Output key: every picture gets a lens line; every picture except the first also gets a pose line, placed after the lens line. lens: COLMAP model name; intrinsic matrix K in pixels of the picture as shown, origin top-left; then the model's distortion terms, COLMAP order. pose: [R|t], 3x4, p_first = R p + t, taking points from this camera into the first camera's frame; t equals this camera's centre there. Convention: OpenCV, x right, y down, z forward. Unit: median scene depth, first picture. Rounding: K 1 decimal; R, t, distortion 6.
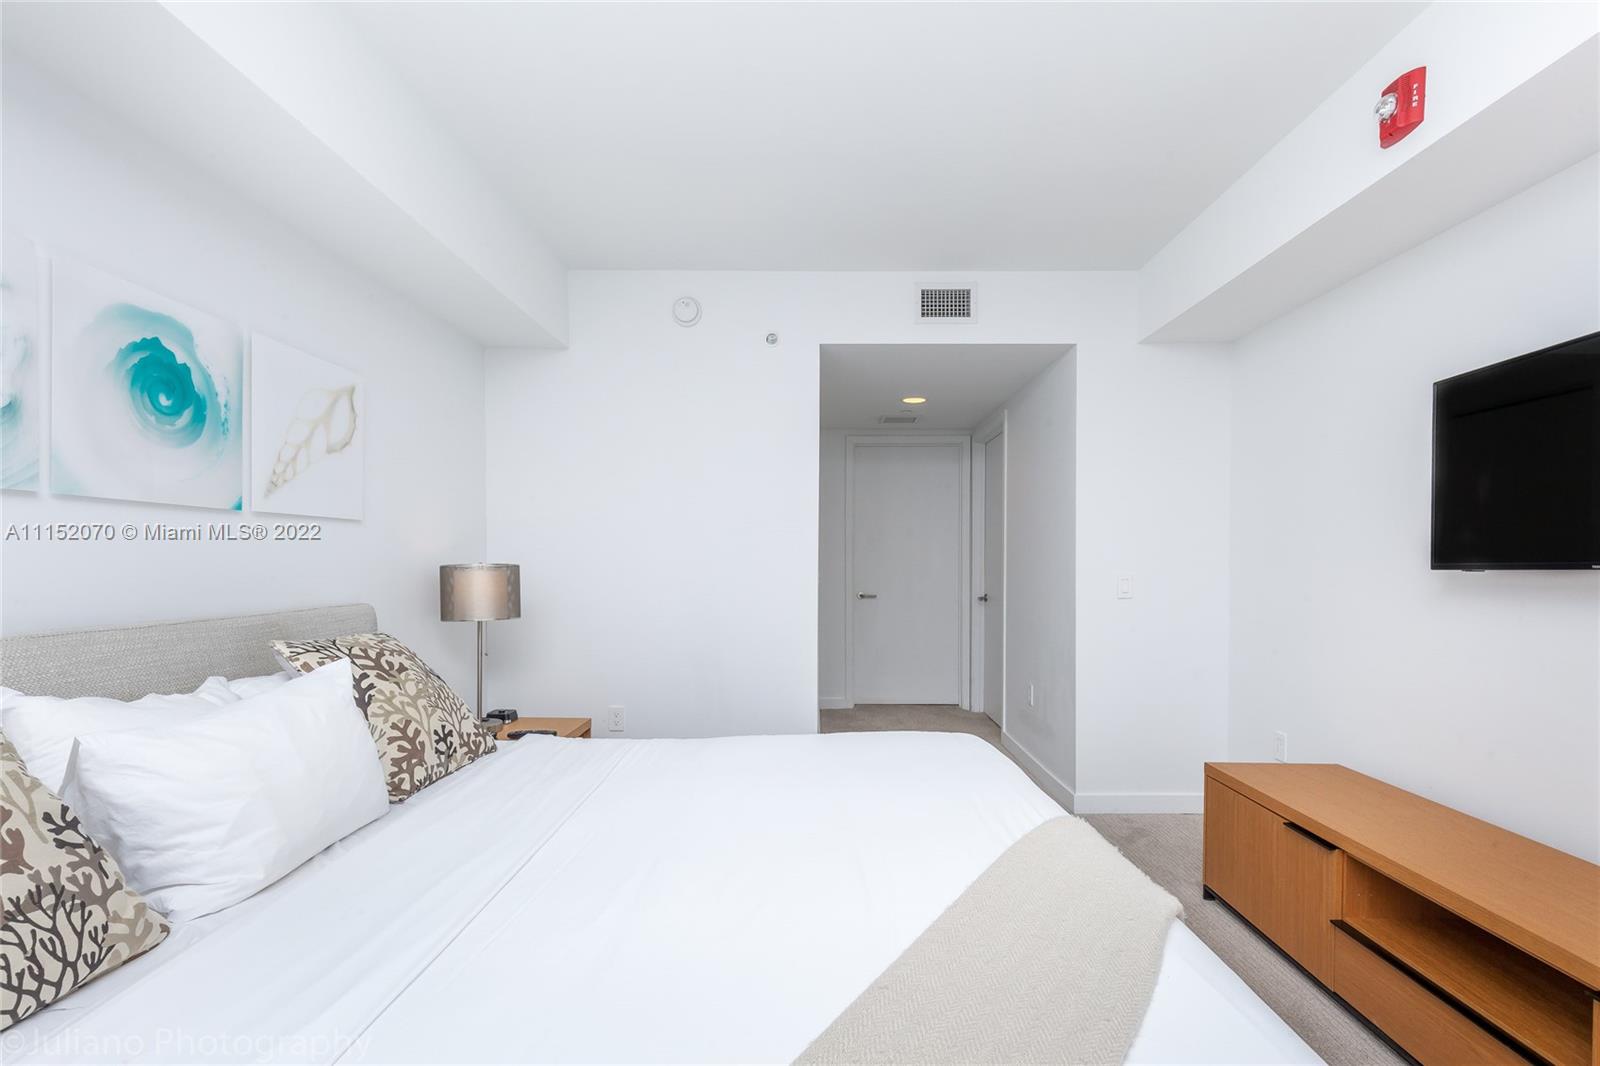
lens RADIAL K [[622.8, 0, 805.8], [0, 622.8, 560.5], [0, 0, 1]] dist [-0.001274, -0.000176]
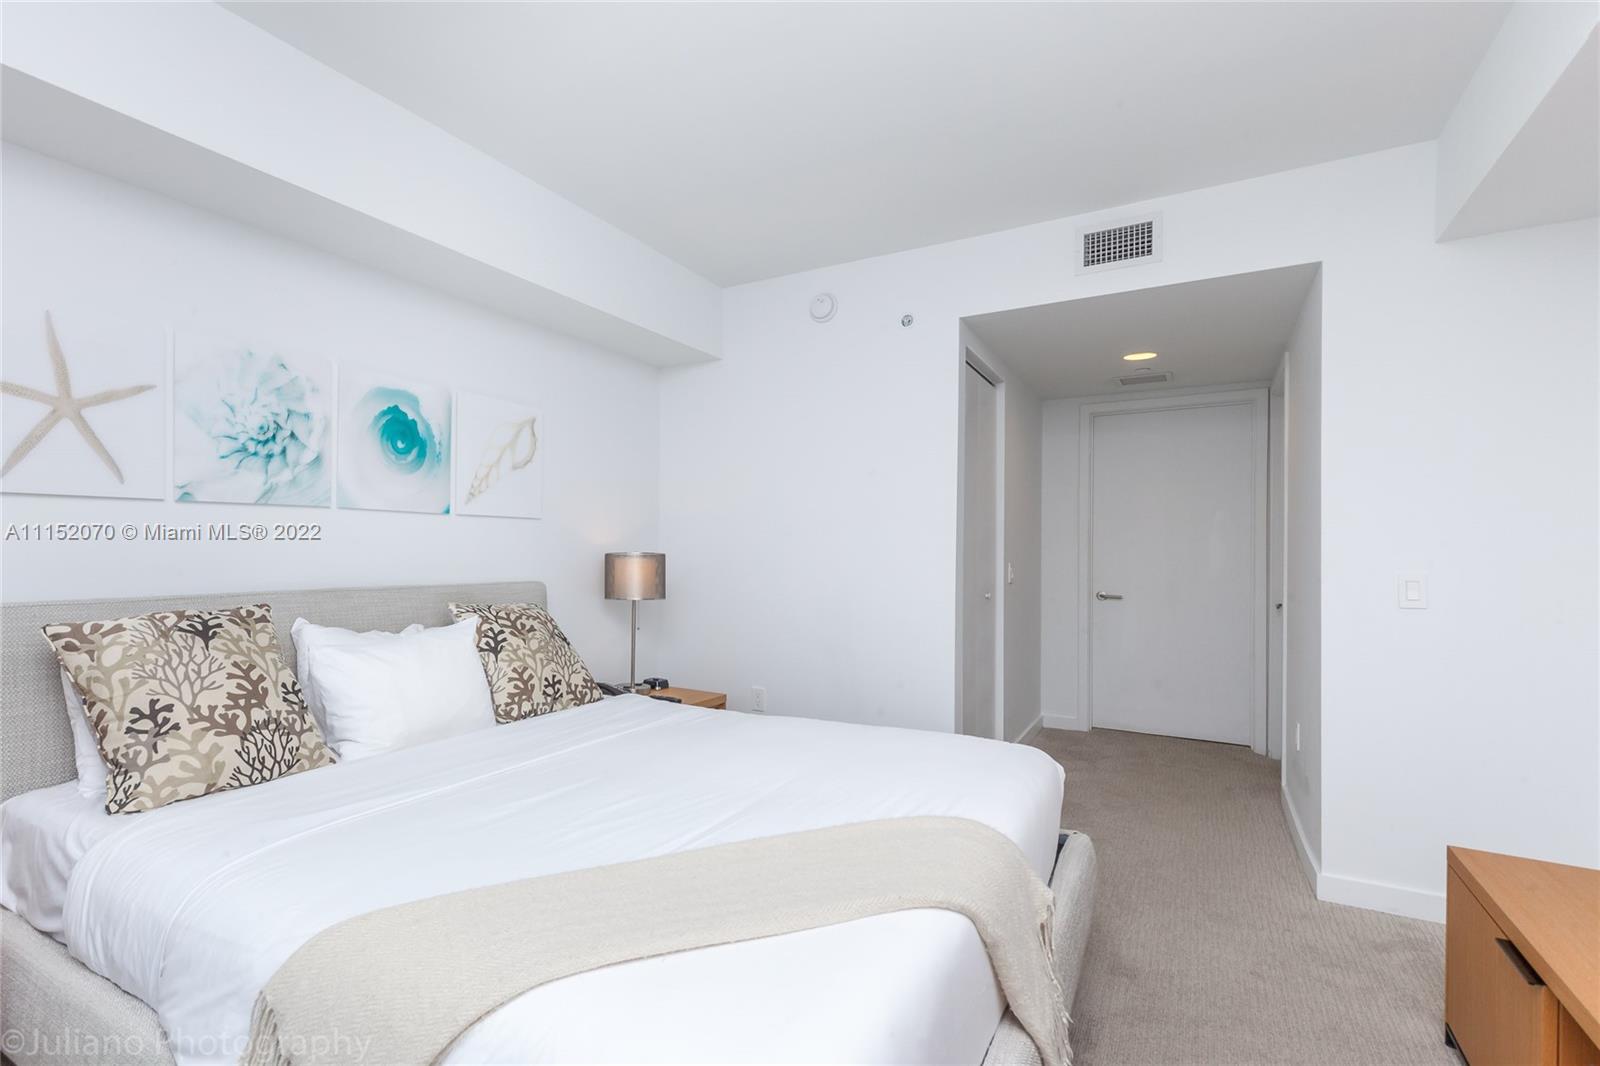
lens RADIAL K [[715.6, 0, 807.7], [0, 715.6, 542.7], [0, 0, 1]] dist [0.000410, -0.000520]
pose [[0.877379, -0.000883, -0.479798, 0.641524], [-0.006564, 0.999883, -0.013842, 0.005008], [0.479754, 0.015294, 0.877270, -0.068894]]
